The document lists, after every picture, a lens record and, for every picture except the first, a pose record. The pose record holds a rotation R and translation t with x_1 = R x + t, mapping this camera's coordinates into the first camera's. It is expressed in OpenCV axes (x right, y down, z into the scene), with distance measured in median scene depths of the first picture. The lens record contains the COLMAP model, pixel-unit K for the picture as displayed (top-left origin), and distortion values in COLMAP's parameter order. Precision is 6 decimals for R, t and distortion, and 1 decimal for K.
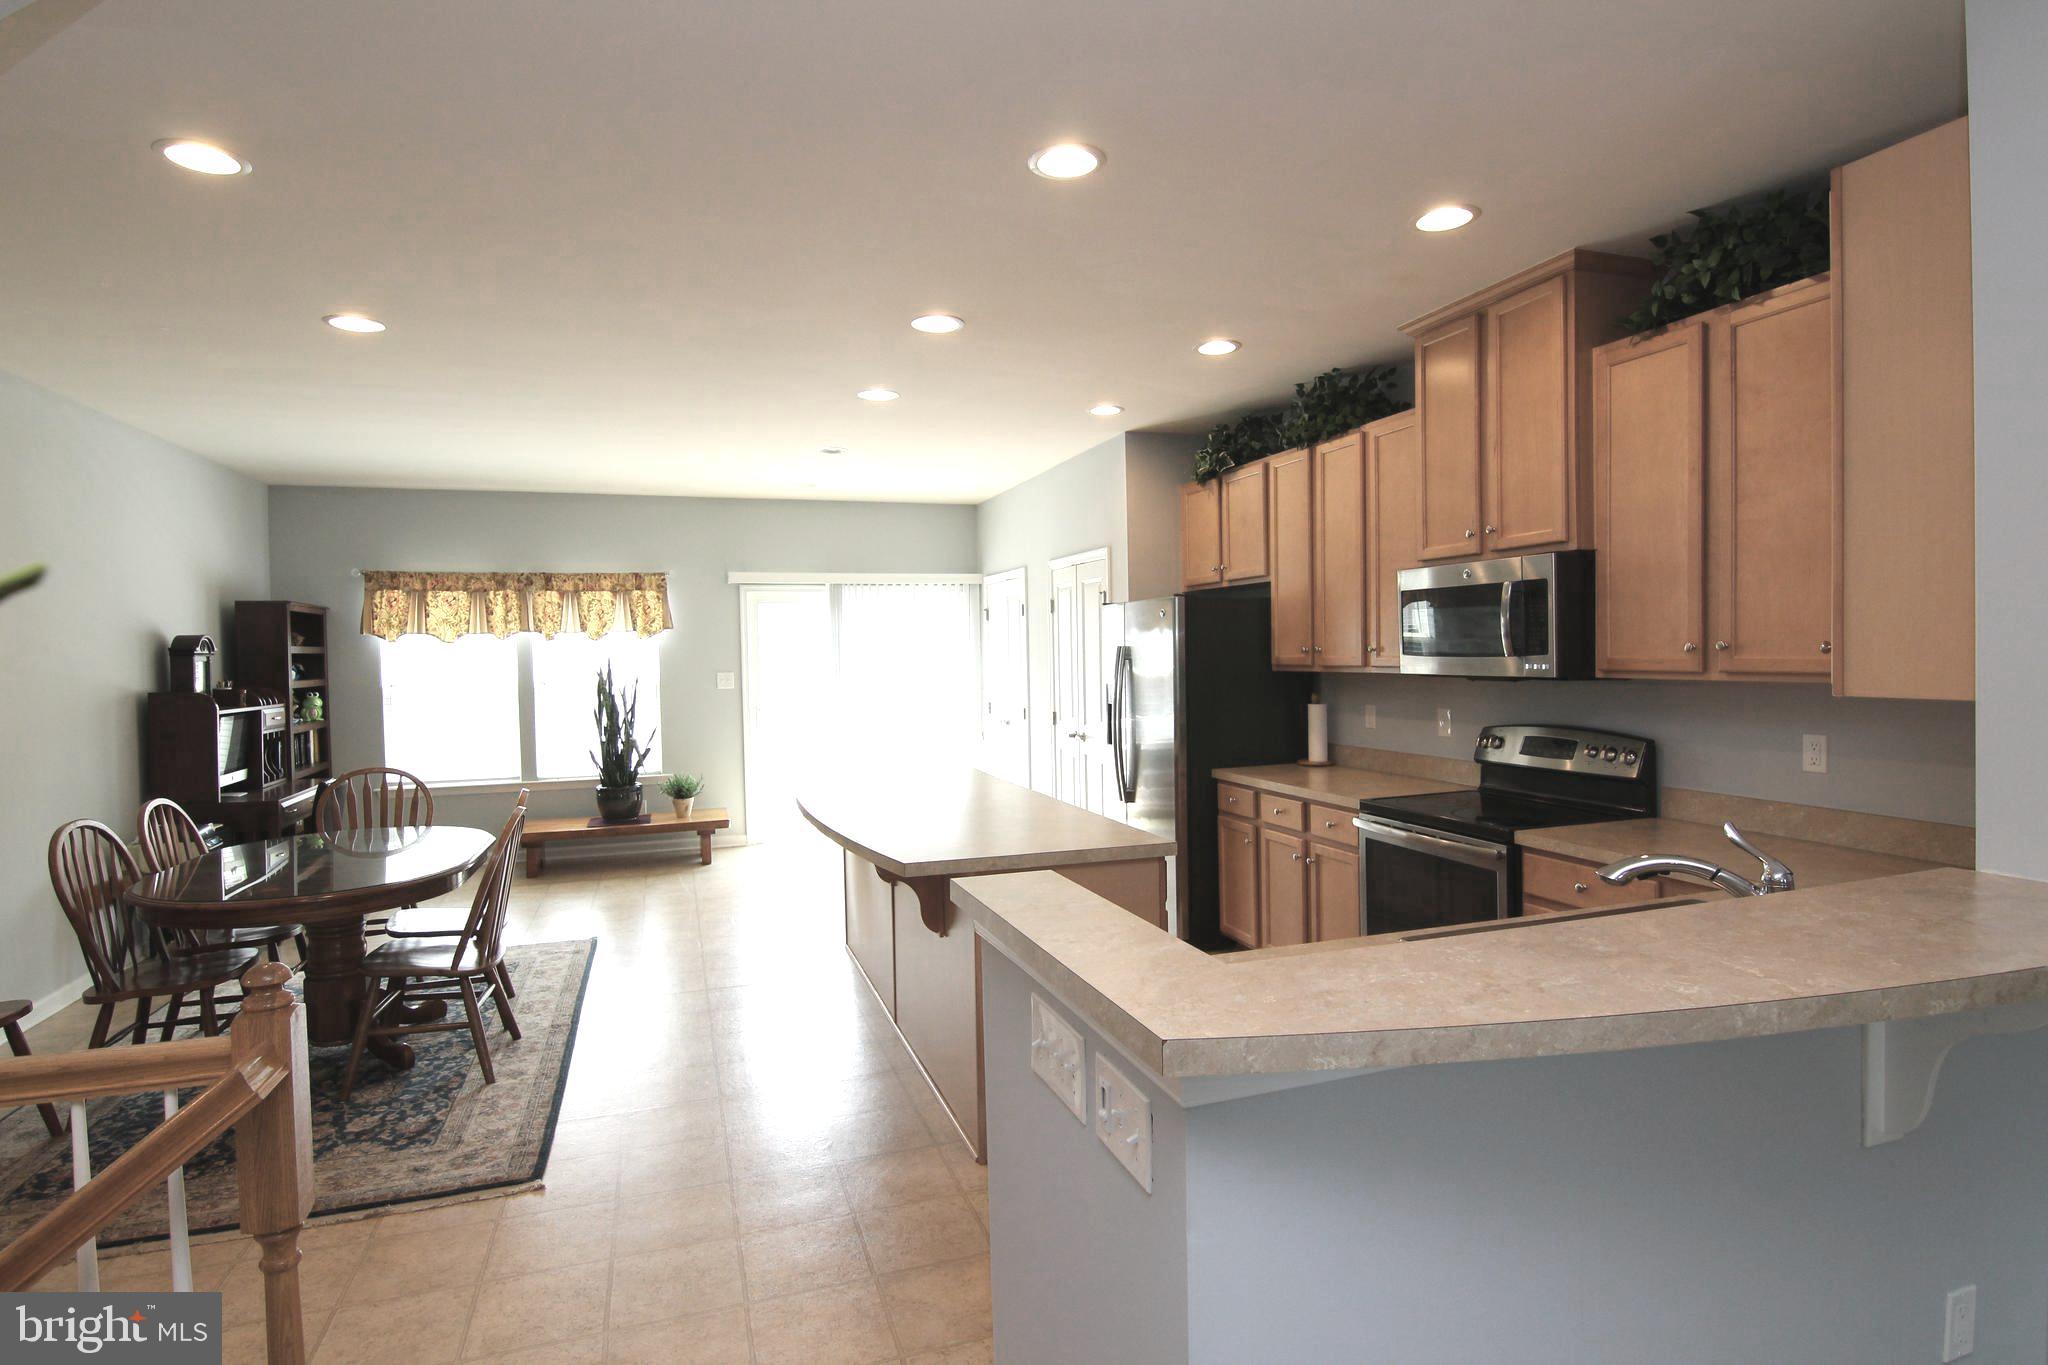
lens RADIAL K [[1040.5, 0, 1022.8], [0, 1040.5, 676.0], [0, 0, 1]] dist [-0.001334, -0.014591]
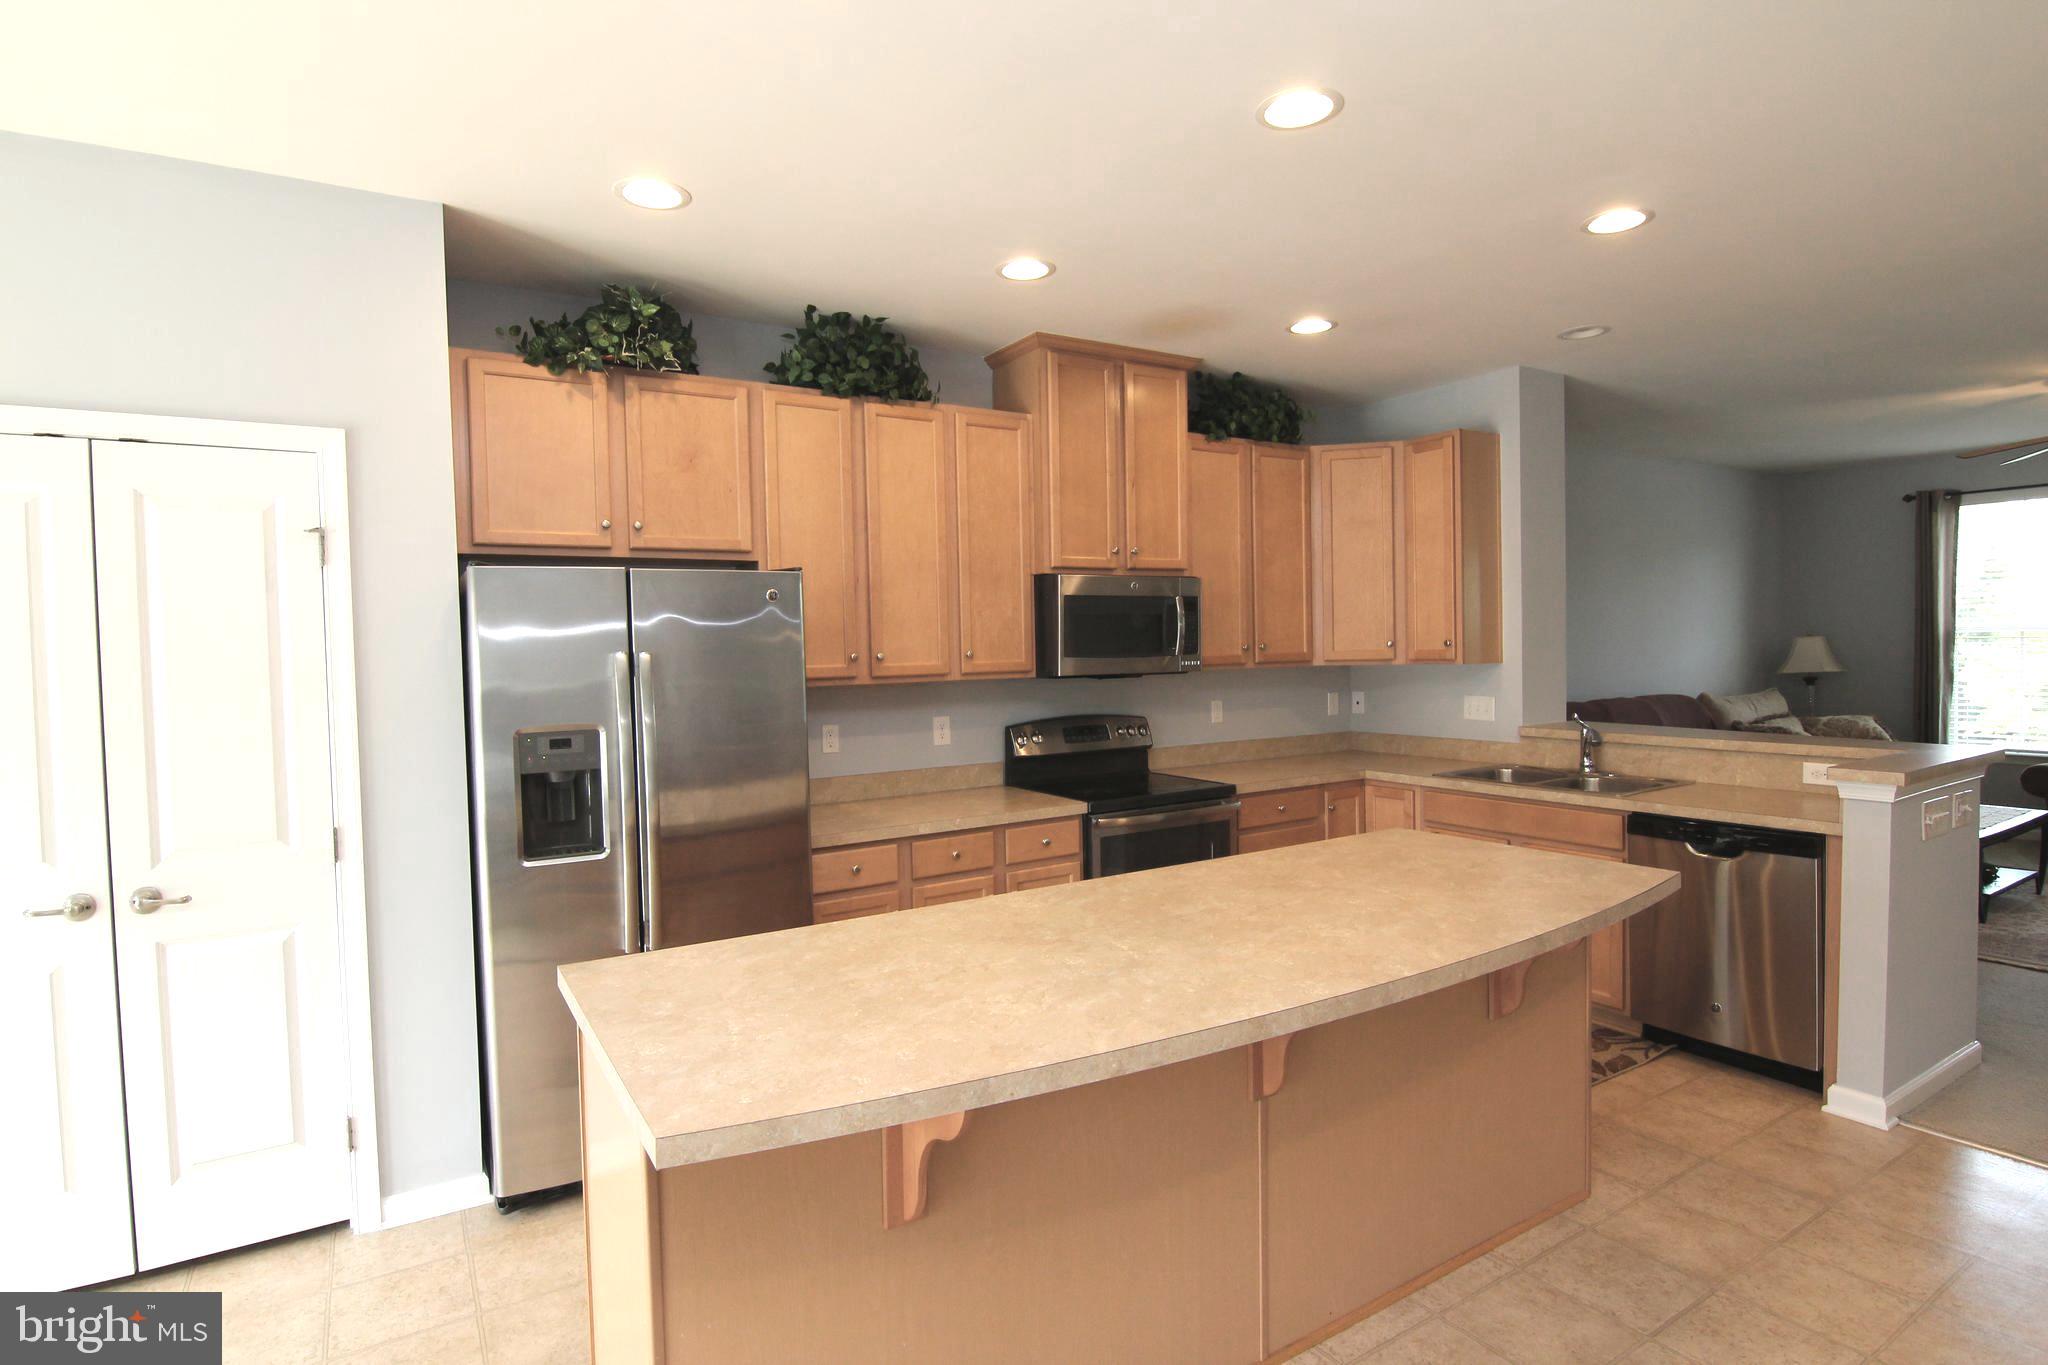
lens RADIAL K [[1040.5, 0, 1022.8], [0, 1040.5, 676.0], [0, 0, 1]] dist [-0.001334, -0.014591]
pose [[-0.221768, -0.009291, 0.975055, -0.384362], [0.048684, 0.998602, 0.020588, -0.016066], [-0.973883, 0.052035, -0.221006, 0.783964]]
